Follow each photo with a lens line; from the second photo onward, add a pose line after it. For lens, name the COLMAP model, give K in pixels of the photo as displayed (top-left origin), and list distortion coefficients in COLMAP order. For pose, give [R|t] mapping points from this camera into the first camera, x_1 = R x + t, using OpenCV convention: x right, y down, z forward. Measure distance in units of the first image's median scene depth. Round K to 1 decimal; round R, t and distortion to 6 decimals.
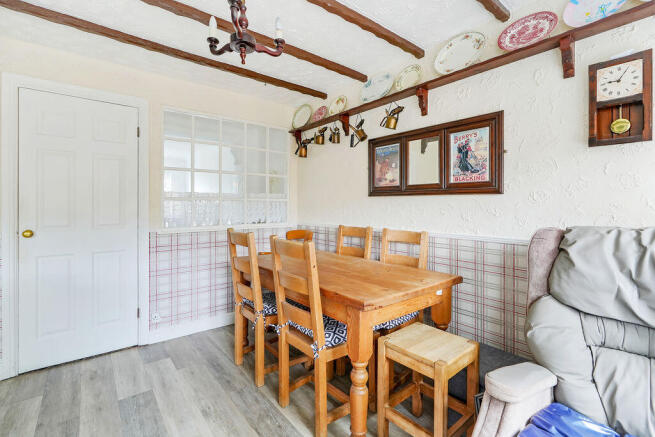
lens RADIAL K [[303.1, 0, 324.6], [0, 303.1, 207.3], [0, 0, 1]] dist [0.000273, 0.000039]
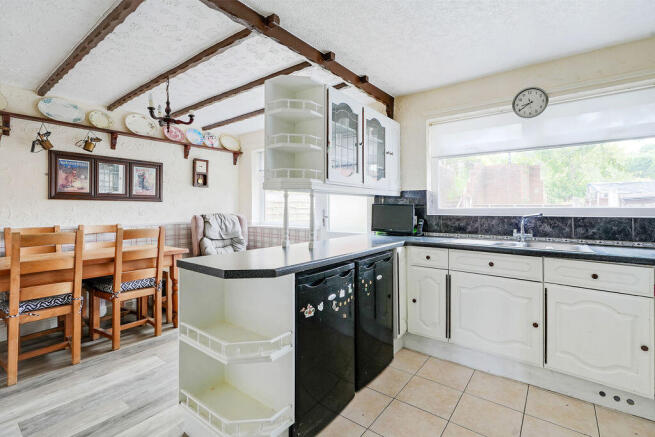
lens RADIAL K [[303.1, 0, 324.6], [0, 303.1, 207.3], [0, 0, 1]] dist [0.000273, 0.000039]
pose [[-0.232139, 0.001725, 0.972681, -1.471893], [0.006267, 0.999980, -0.000278, 0.000741], [-0.972662, 0.006031, -0.232146, 0.323993]]
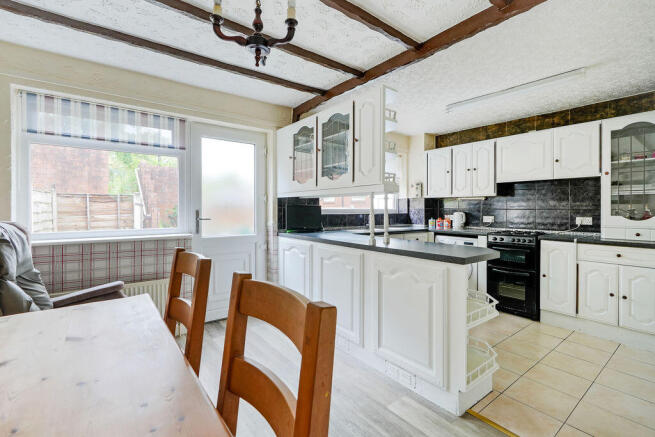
lens RADIAL K [[295.1, 0, 327.5], [0, 295.1, 218.5], [0, 0, 1]] dist [-0.002649, -0.000267]
pose [[-0.999447, -0.006055, 0.032698, -0.347176], [-0.004773, 0.999222, 0.039156, -0.003260], [-0.032910, 0.038978, -0.998698, 1.264822]]
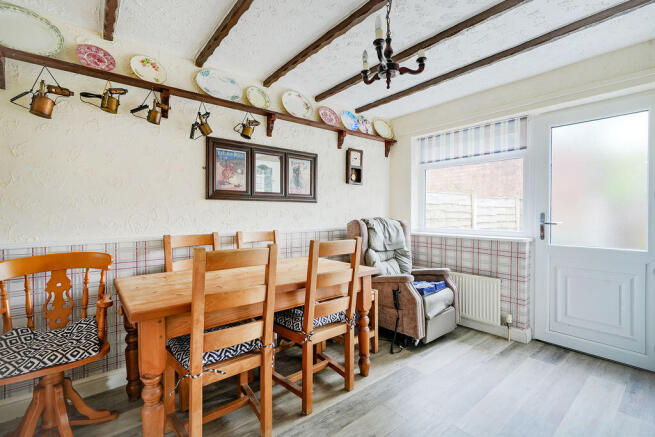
lens RADIAL K [[295.1, 0, 327.5], [0, 295.1, 218.5], [0, 0, 1]] dist [-0.002649, -0.000267]
pose [[-0.003098, -0.023779, 0.999712, -0.905967], [0.007265, 0.999690, 0.023801, 0.003259], [-0.999969, 0.007336, -0.002924, 0.794944]]
